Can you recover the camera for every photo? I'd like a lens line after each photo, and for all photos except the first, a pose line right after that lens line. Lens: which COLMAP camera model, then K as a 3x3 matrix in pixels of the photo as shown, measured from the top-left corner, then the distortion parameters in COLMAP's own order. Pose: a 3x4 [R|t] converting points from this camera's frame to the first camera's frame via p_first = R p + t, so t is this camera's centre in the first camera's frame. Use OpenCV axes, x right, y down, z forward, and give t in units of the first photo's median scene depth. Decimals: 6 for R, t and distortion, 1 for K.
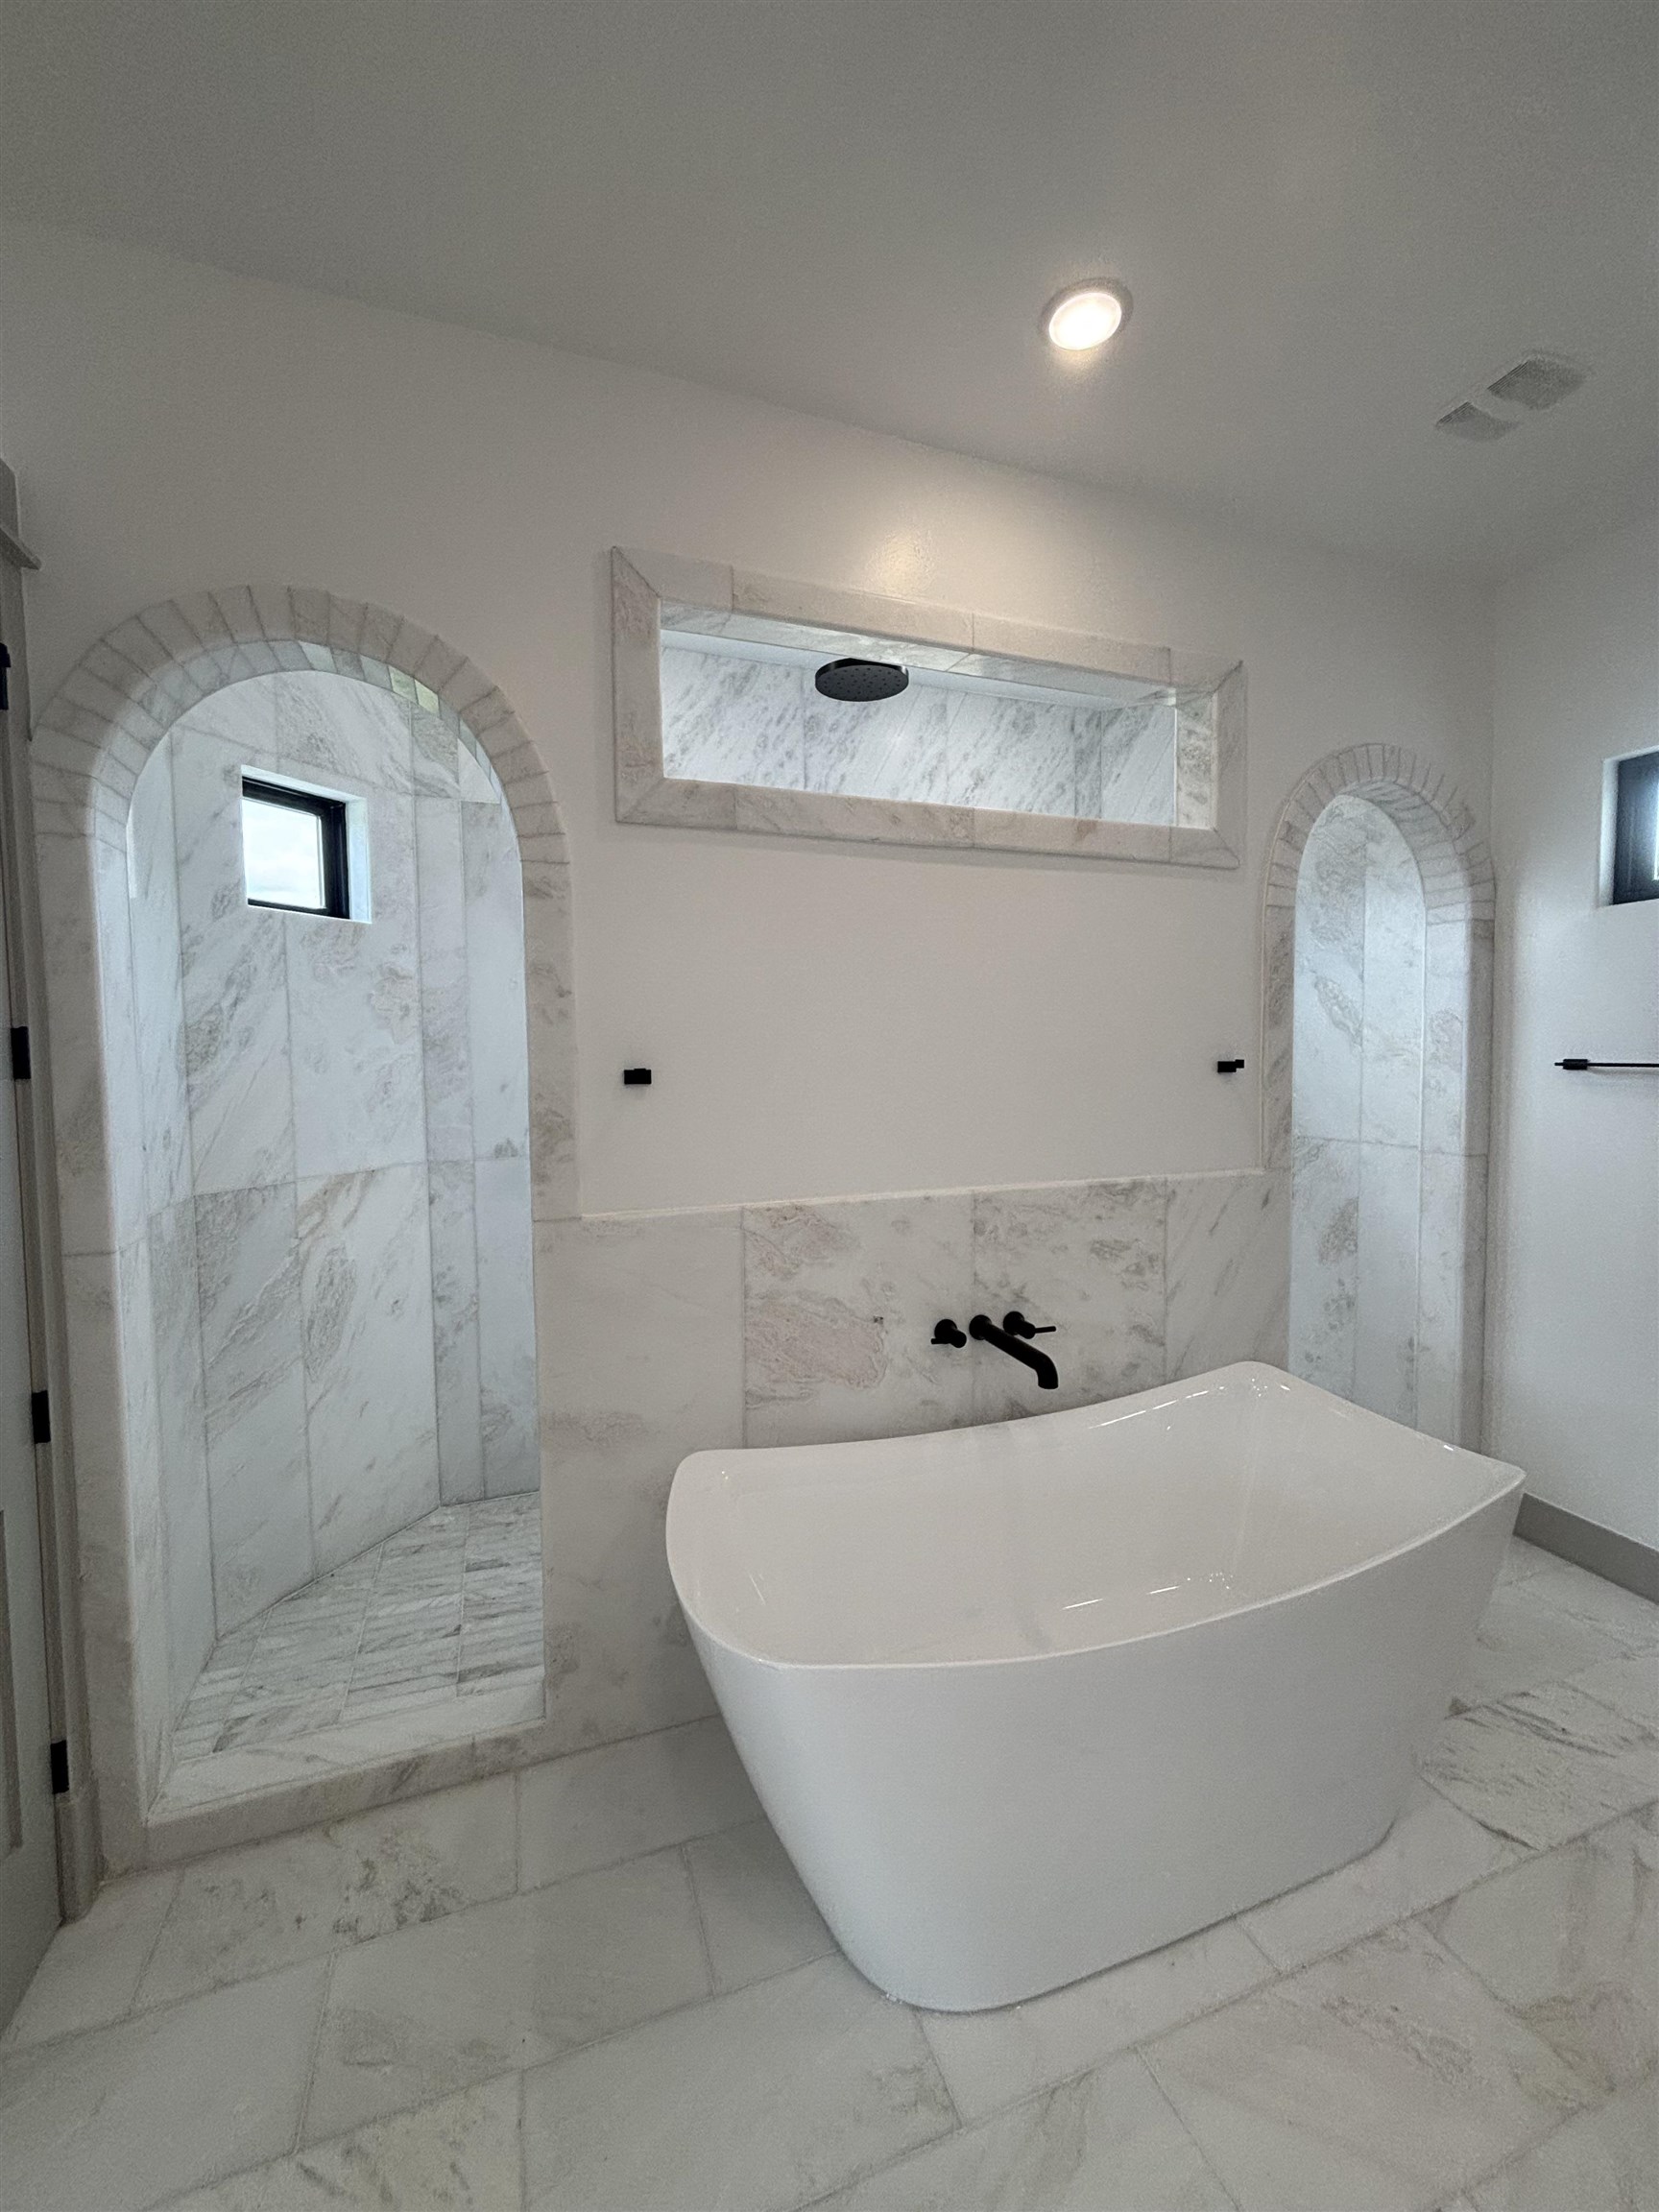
lens RADIAL K [[899.4, 0, 836.3], [0, 899.4, 1105.5], [0, 0, 1]] dist [0.006888, -0.000204]
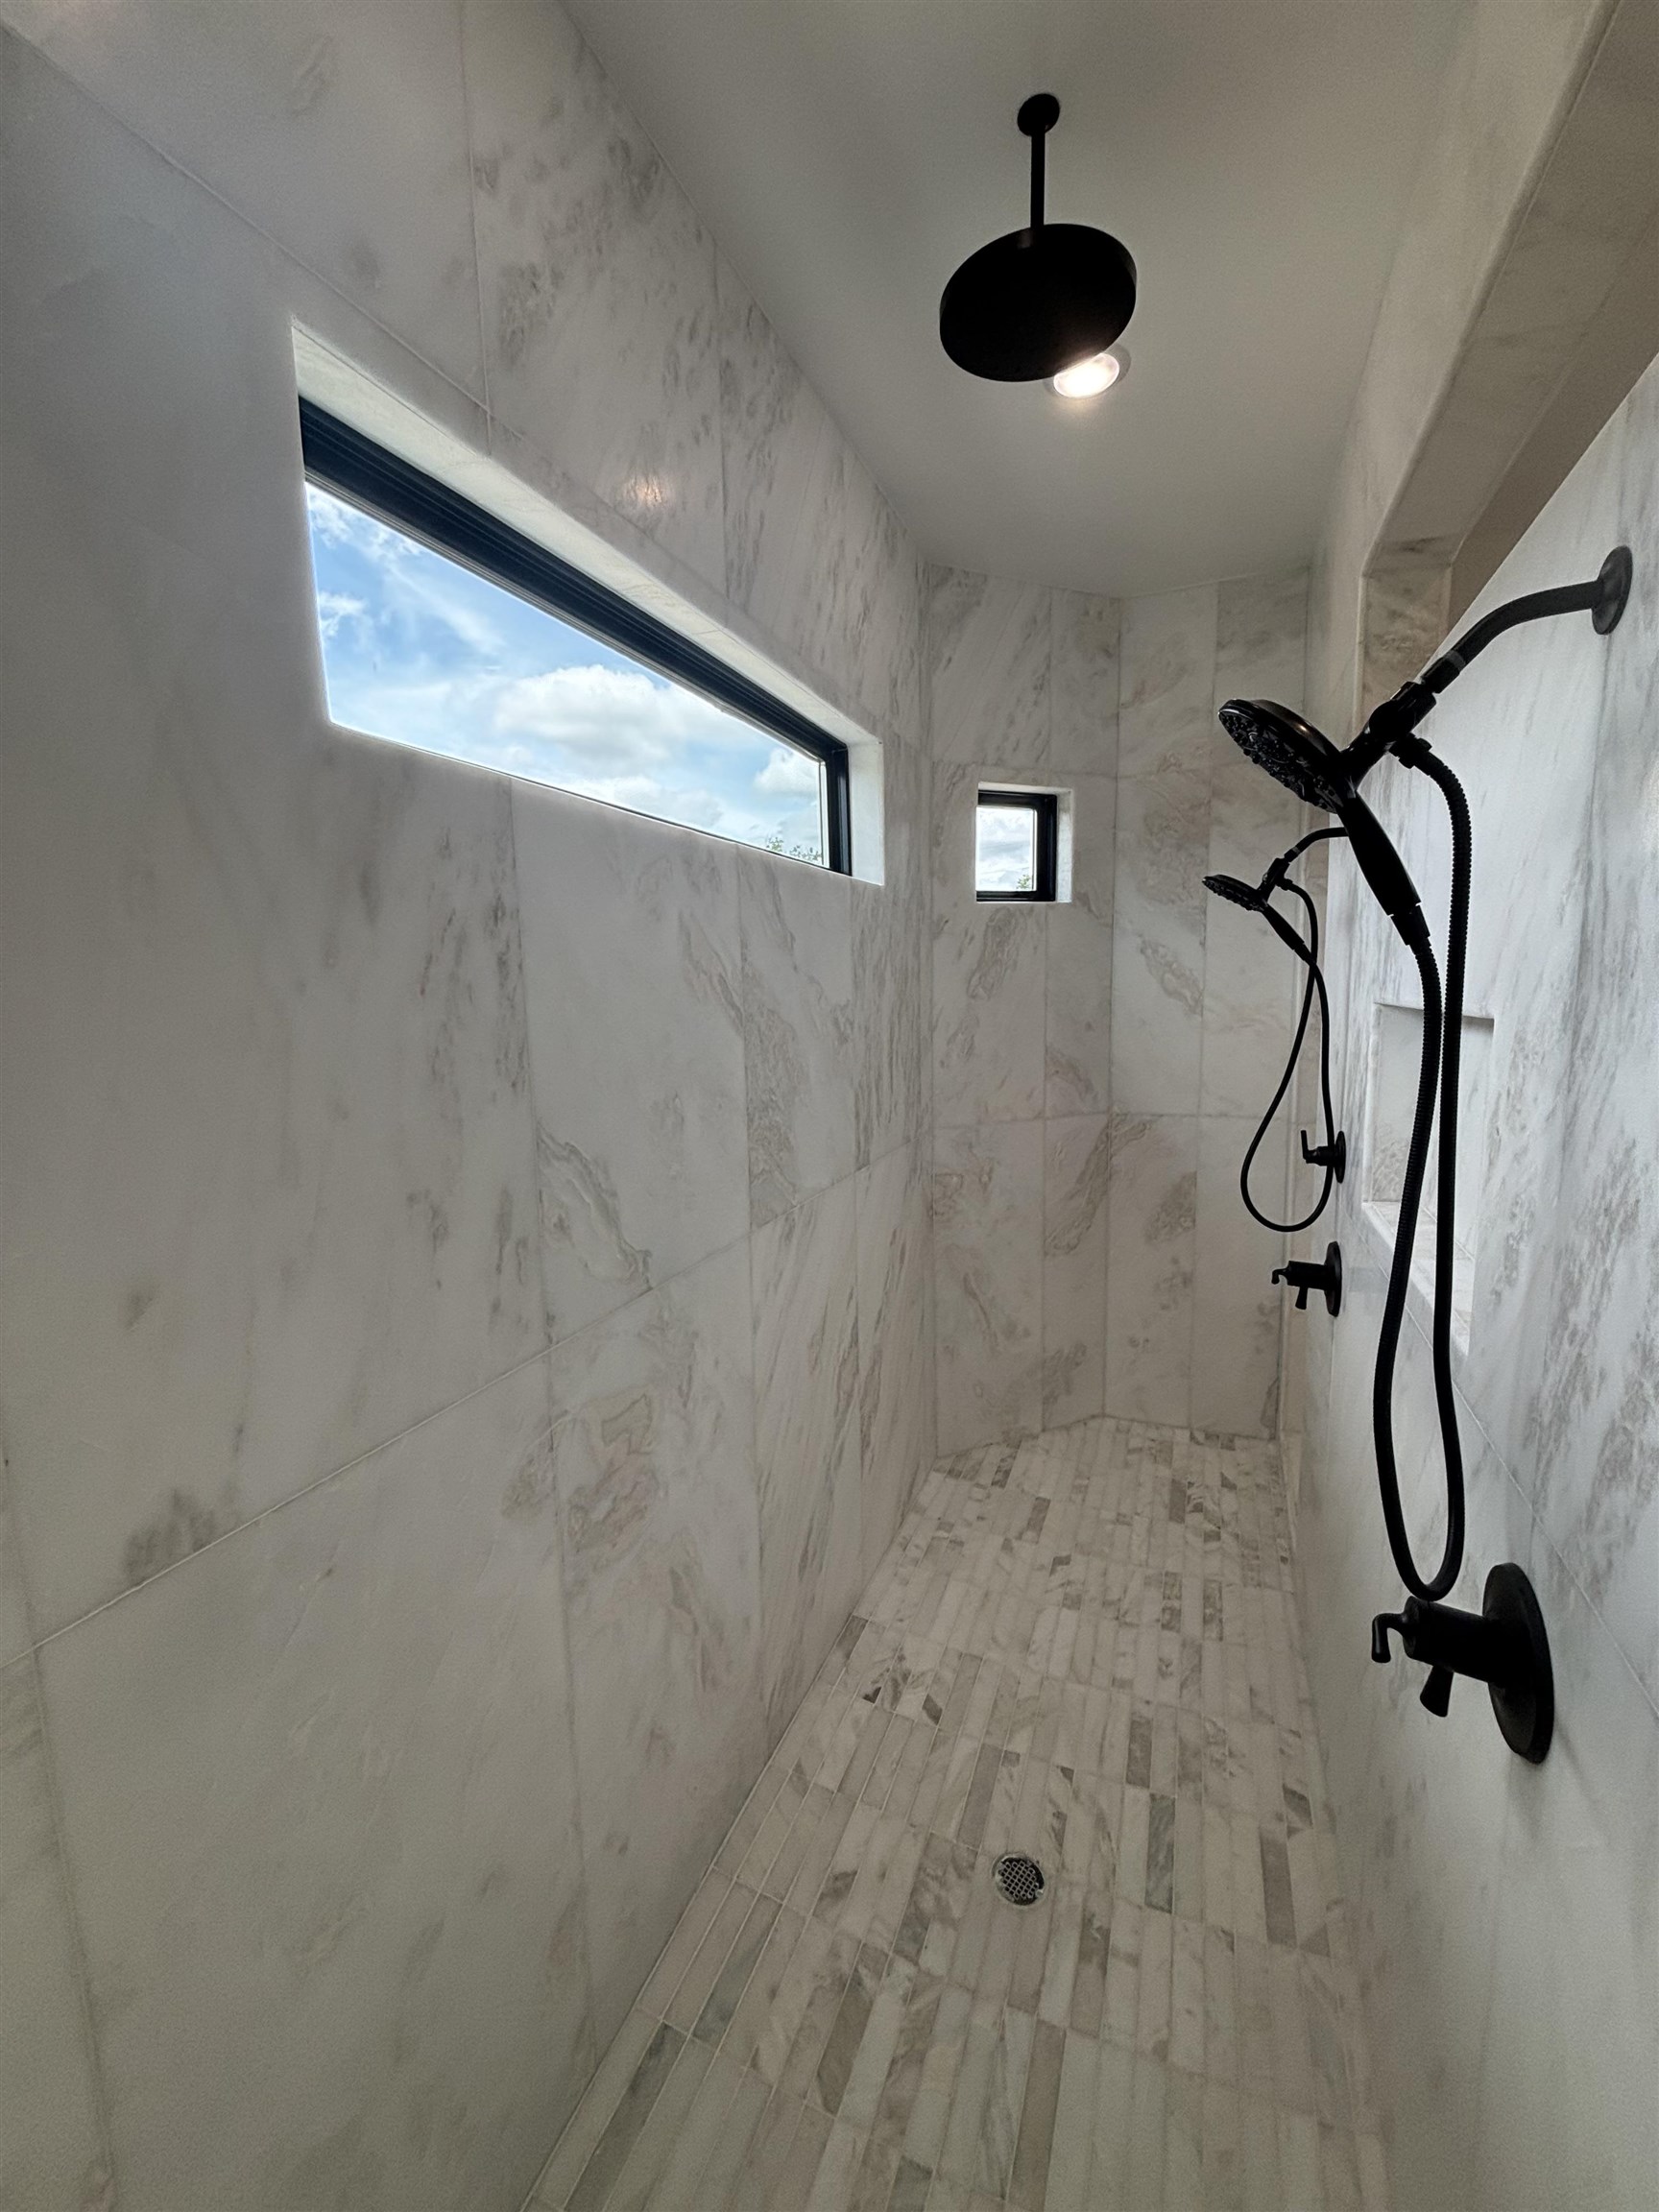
lens RADIAL K [[899.4, 0, 836.3], [0, 899.4, 1105.5], [0, 0, 1]] dist [0.006888, -0.000204]
pose [[0.668138, -0.106663, 0.736352, -0.520439], [0.060244, 0.994177, 0.089347, -0.107136], [-0.741594, -0.015335, 0.670673, 0.855797]]
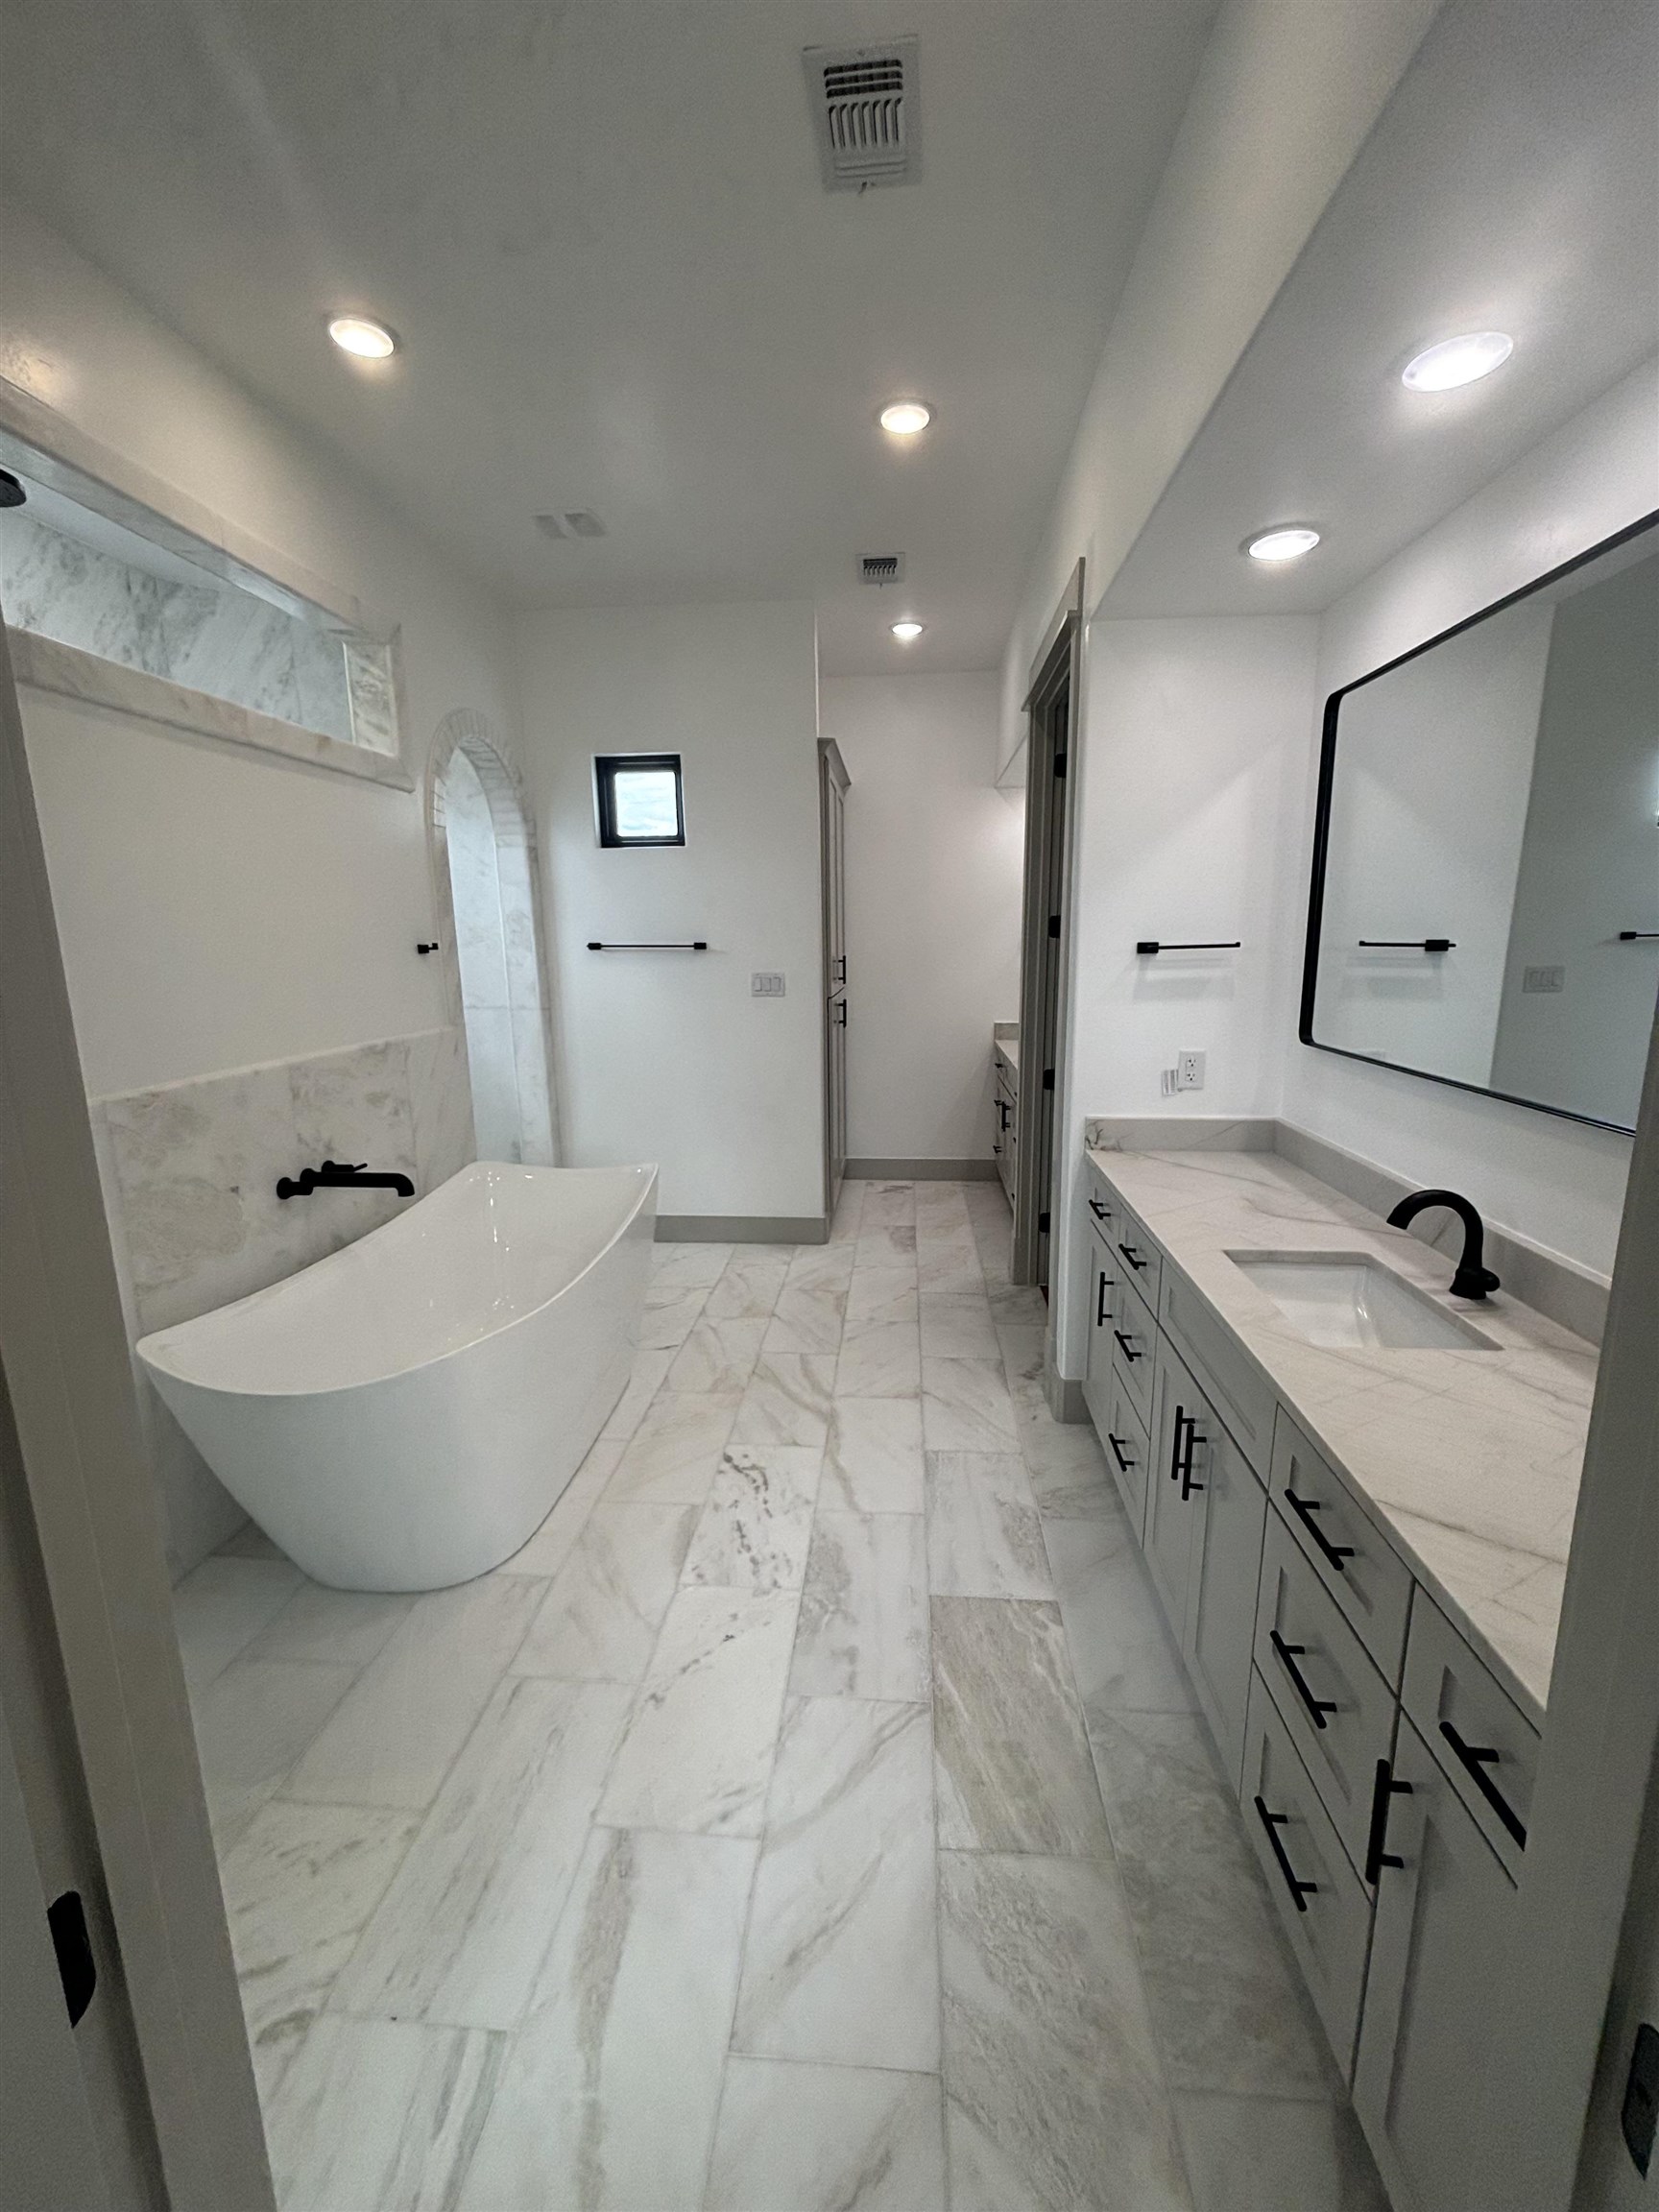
lens RADIAL K [[892.5, 0, 825.3], [0, 892.5, 1102.7], [0, 0, 1]] dist [0.001099, -0.000071]
pose [[0.425856, -0.162946, 0.889997, -0.515922], [0.058923, 0.986556, 0.152430, 0.013415], [-0.902870, -0.012472, 0.429732, -0.082191]]
